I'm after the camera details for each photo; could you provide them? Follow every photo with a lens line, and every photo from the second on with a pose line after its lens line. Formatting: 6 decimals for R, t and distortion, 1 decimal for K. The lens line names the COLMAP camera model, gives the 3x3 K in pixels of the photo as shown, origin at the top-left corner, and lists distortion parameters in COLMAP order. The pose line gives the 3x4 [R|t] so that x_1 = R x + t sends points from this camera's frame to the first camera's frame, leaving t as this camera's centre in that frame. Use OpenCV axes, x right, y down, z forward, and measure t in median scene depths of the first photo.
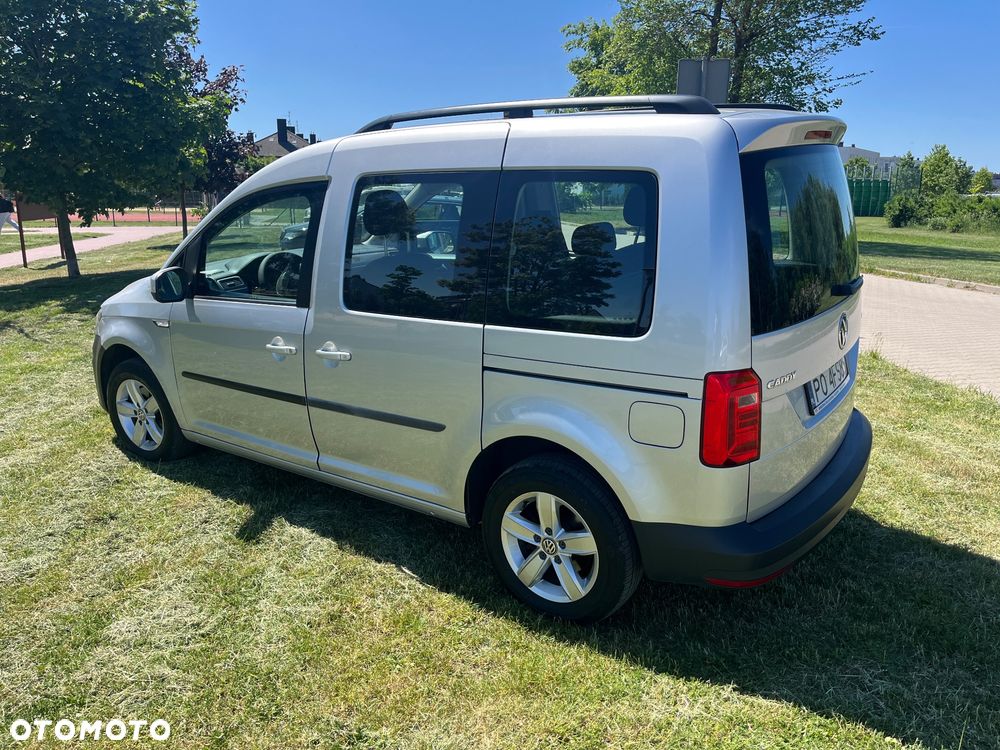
lens RADIAL K [[753.1, 0, 501.2], [0, 753.1, 377.2], [0, 0, 1]] dist [0.064591, -0.089506]
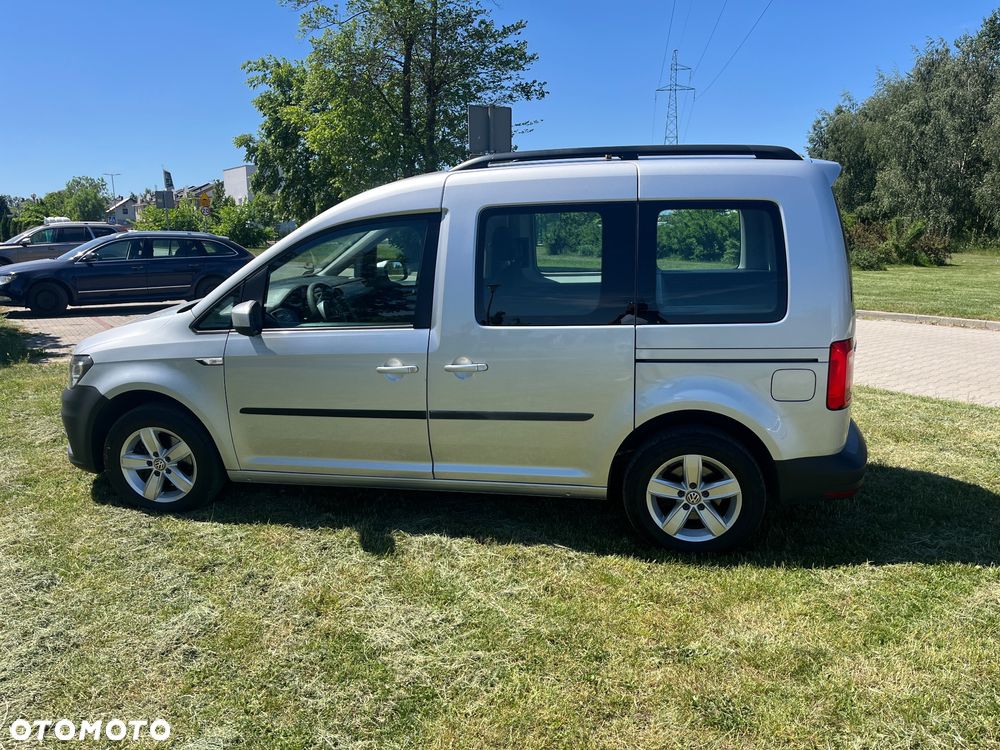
lens RADIAL K [[753.1, 0, 501.2], [0, 753.1, 377.2], [0, 0, 1]] dist [0.064591, -0.089506]
pose [[0.912117, -0.095268, 0.398707, -0.657695], [0.112814, 0.993400, -0.020719, 0.014197], [-0.394102, 0.063878, 0.916844, -0.035439]]
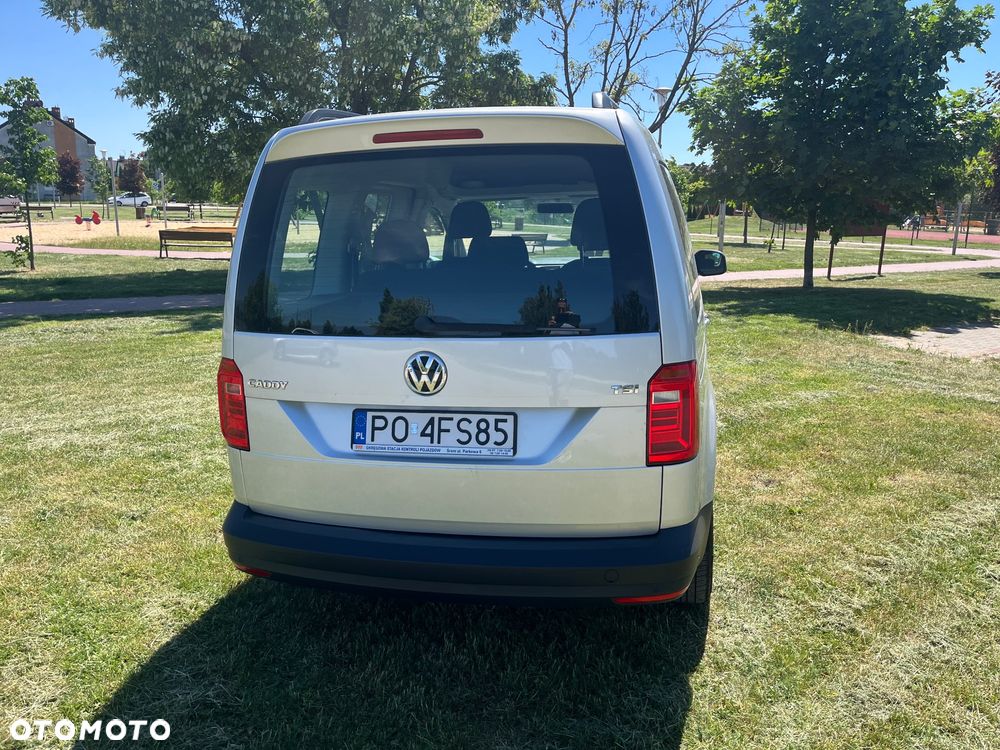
lens RADIAL K [[753.1, 0, 501.2], [0, 753.1, 377.2], [0, 0, 1]] dist [0.064591, -0.089506]
pose [[0.398506, 0.212812, -0.892134, 1.128642], [-0.236298, 0.963694, 0.124330, -0.165621], [0.886203, 0.161264, 0.434325, 0.675772]]
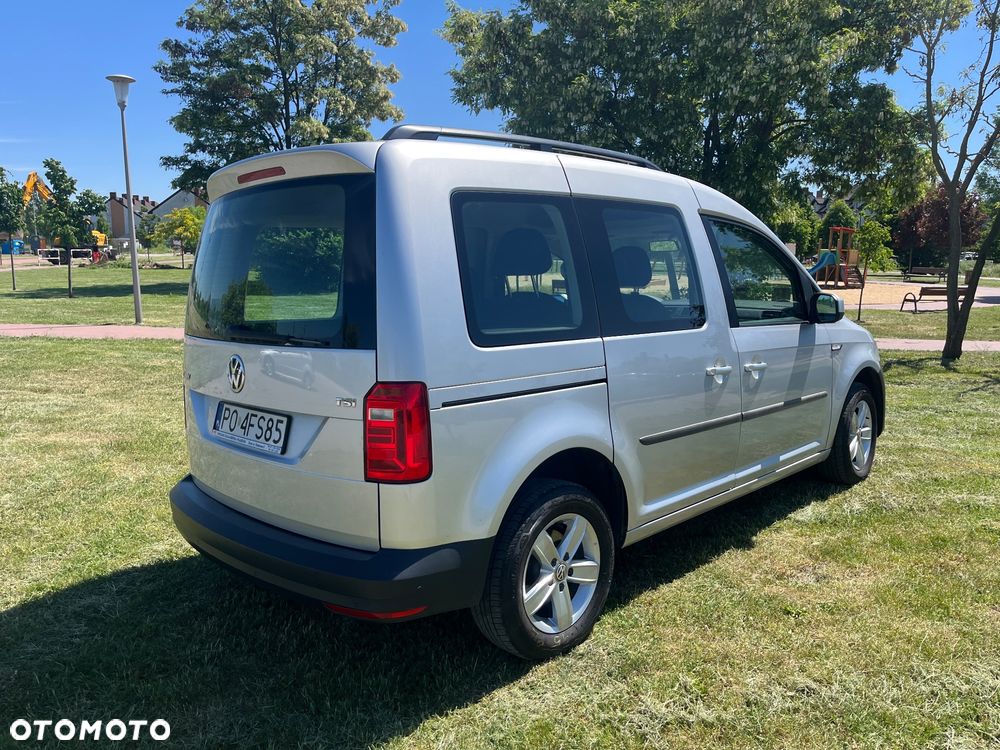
lens RADIAL K [[753.1, 0, 501.2], [0, 753.1, 377.2], [0, 0, 1]] dist [0.064591, -0.089506]
pose [[-0.158676, 0.162243, -0.973909, 1.242886], [-0.248587, 0.948065, 0.198439, -0.307995], [0.955524, 0.273588, -0.110104, 1.335045]]
